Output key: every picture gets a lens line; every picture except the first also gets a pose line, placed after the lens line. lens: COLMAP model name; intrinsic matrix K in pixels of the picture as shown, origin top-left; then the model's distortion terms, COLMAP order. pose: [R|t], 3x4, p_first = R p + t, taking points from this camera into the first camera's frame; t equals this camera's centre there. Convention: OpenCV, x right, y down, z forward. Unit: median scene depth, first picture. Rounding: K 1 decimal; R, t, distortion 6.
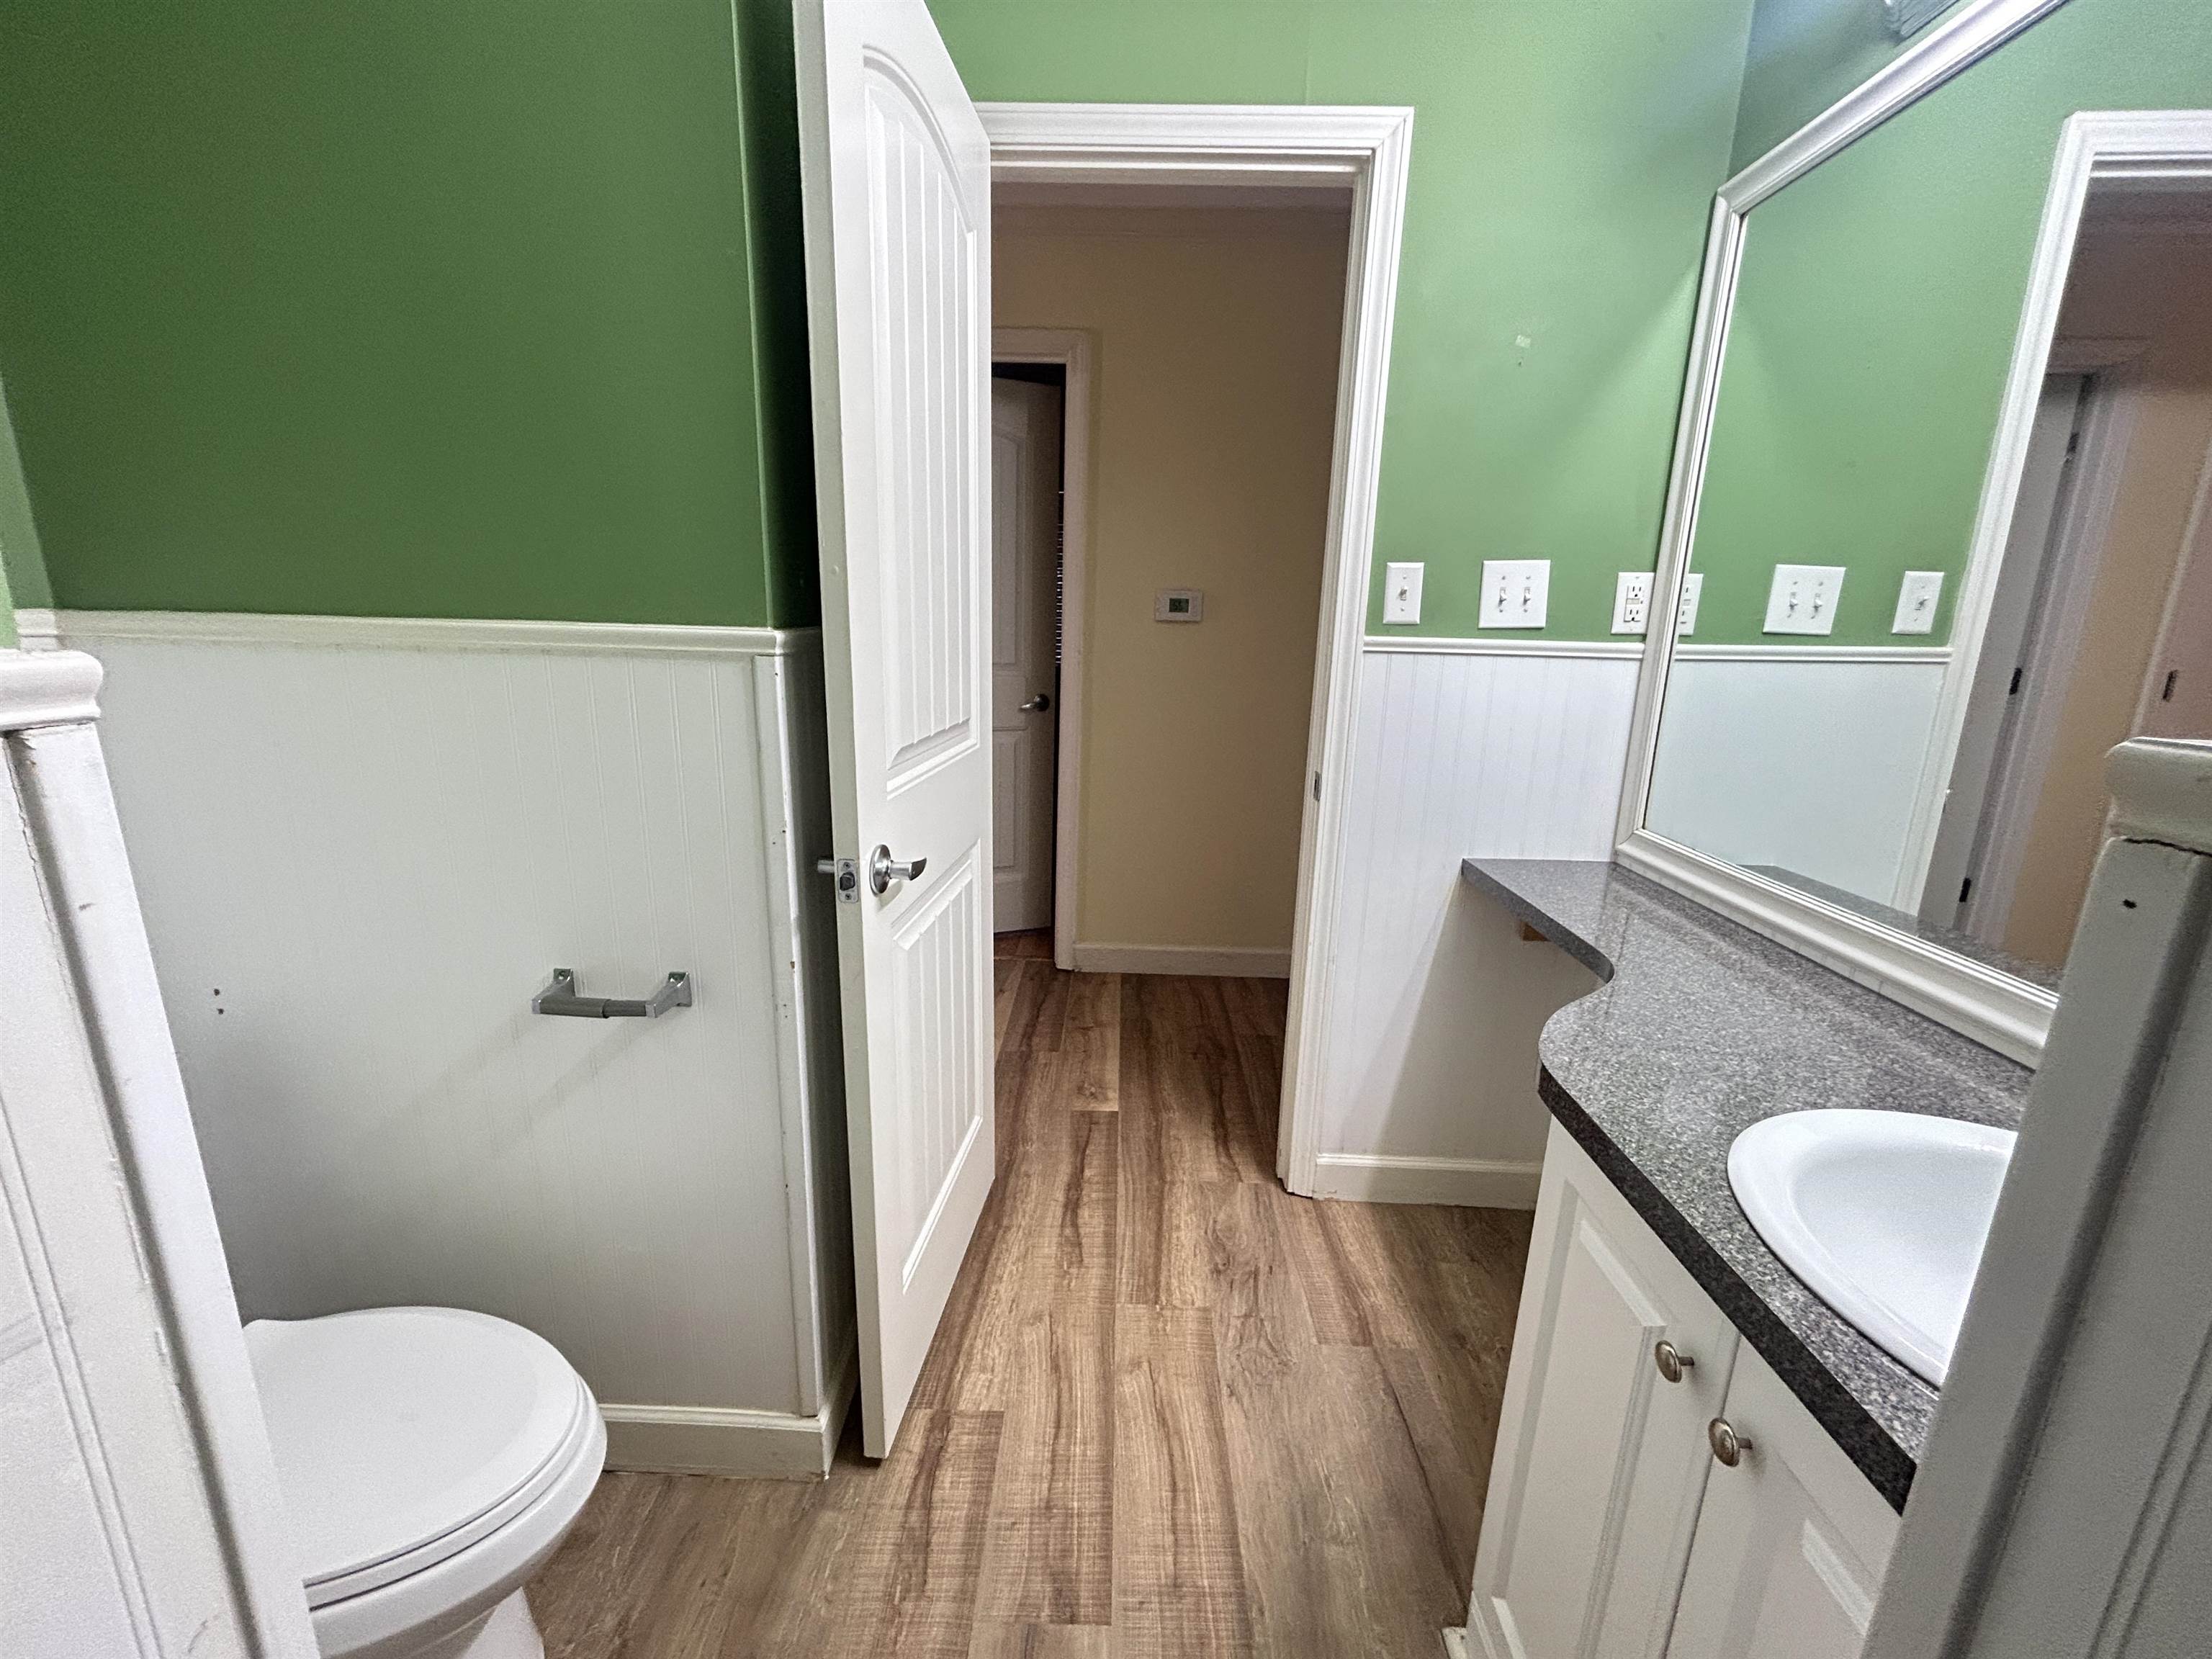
lens RADIAL K [[898.0, 0, 1099.6], [0, 898.0, 828.9], [0, 0, 1]] dist [-0.000457, 0.000222]
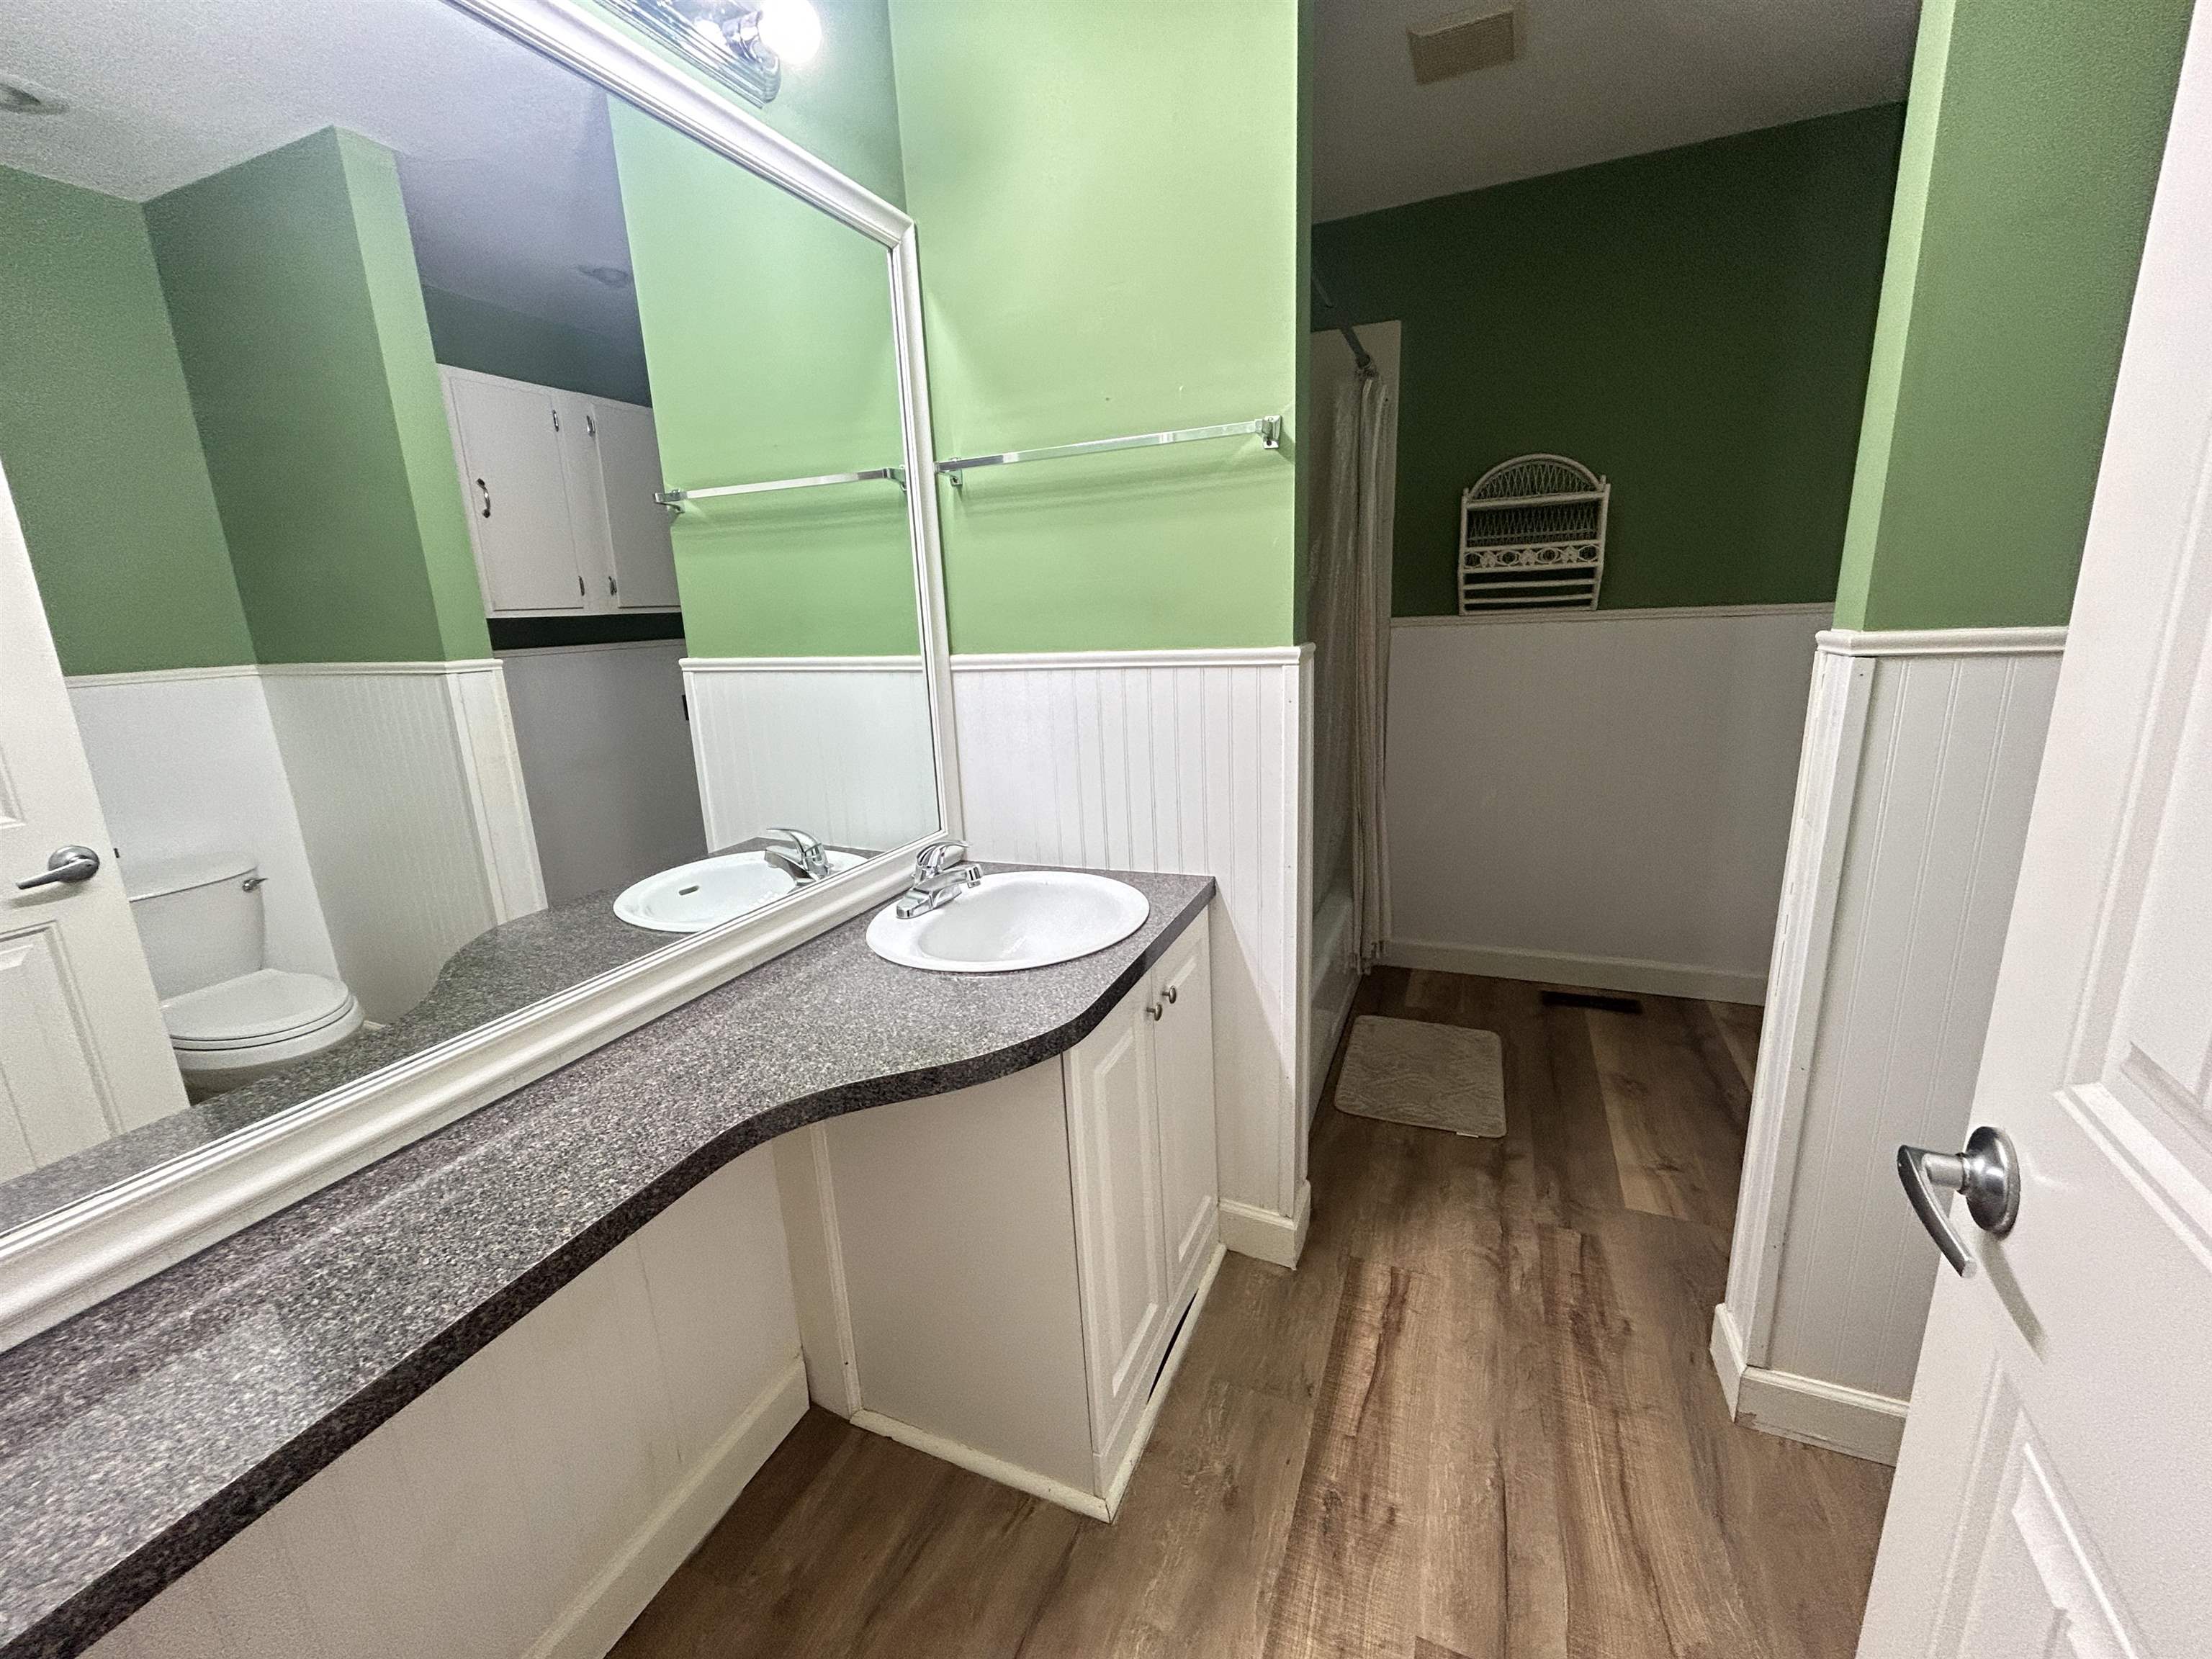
lens RADIAL K [[898.0, 0, 1099.6], [0, 898.0, 828.9], [0, 0, 1]] dist [-0.000457, 0.000222]
pose [[-0.930530, -0.063445, 0.360678, 0.036676], [0.112162, 0.888174, 0.445607, -0.395764], [-0.348616, 0.455106, -0.819357, 1.500583]]
